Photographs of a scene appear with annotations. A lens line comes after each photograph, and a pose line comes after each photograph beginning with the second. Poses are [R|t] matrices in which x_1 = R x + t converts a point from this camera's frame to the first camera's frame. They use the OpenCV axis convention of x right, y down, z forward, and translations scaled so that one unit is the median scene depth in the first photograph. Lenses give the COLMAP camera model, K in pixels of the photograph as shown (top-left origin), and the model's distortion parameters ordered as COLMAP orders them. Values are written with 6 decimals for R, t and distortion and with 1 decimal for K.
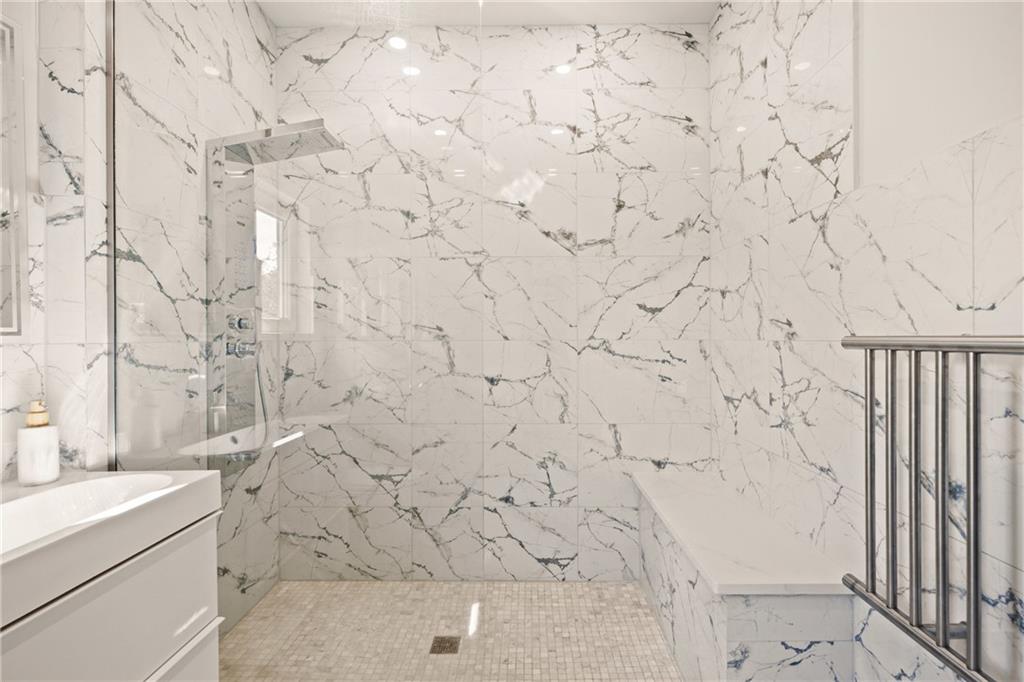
lens RADIAL K [[472.9, 0, 509.0], [0, 472.9, 336.2], [0, 0, 1]] dist [0.000966, -0.000853]
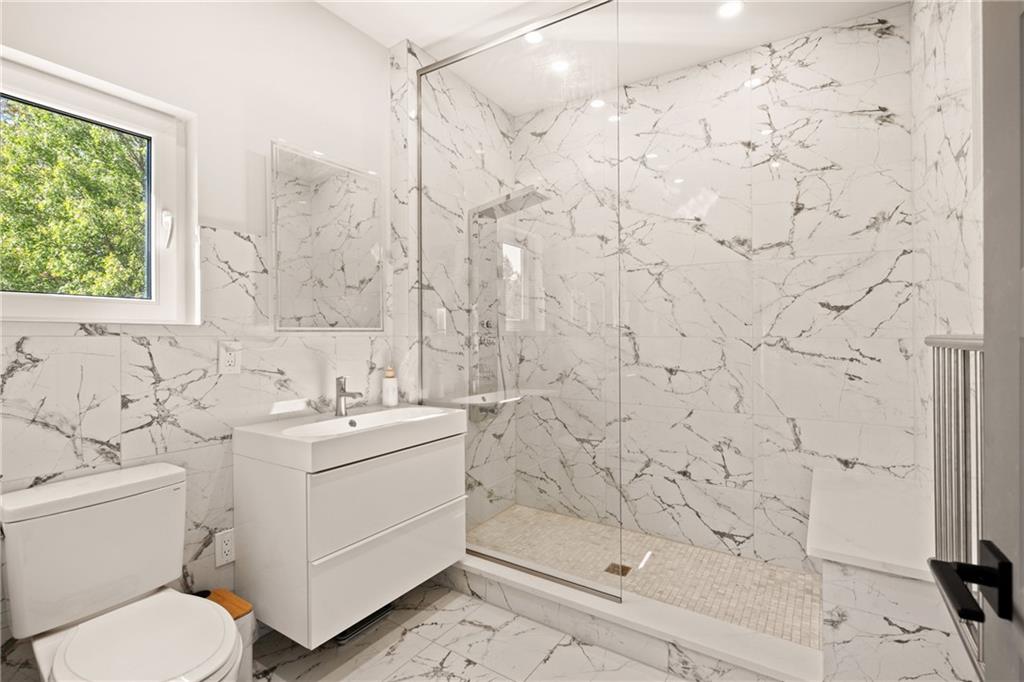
lens RADIAL K [[472.9, 0, 516.5], [0, 472.9, 337.5], [0, 0, 1]] dist [0.000966, -0.000853]
pose [[0.855857, 0.009519, -0.517124, 0.250943], [-0.004756, 0.999933, 0.010536, -0.000411], [0.517190, -0.006558, 0.855846, -0.219061]]
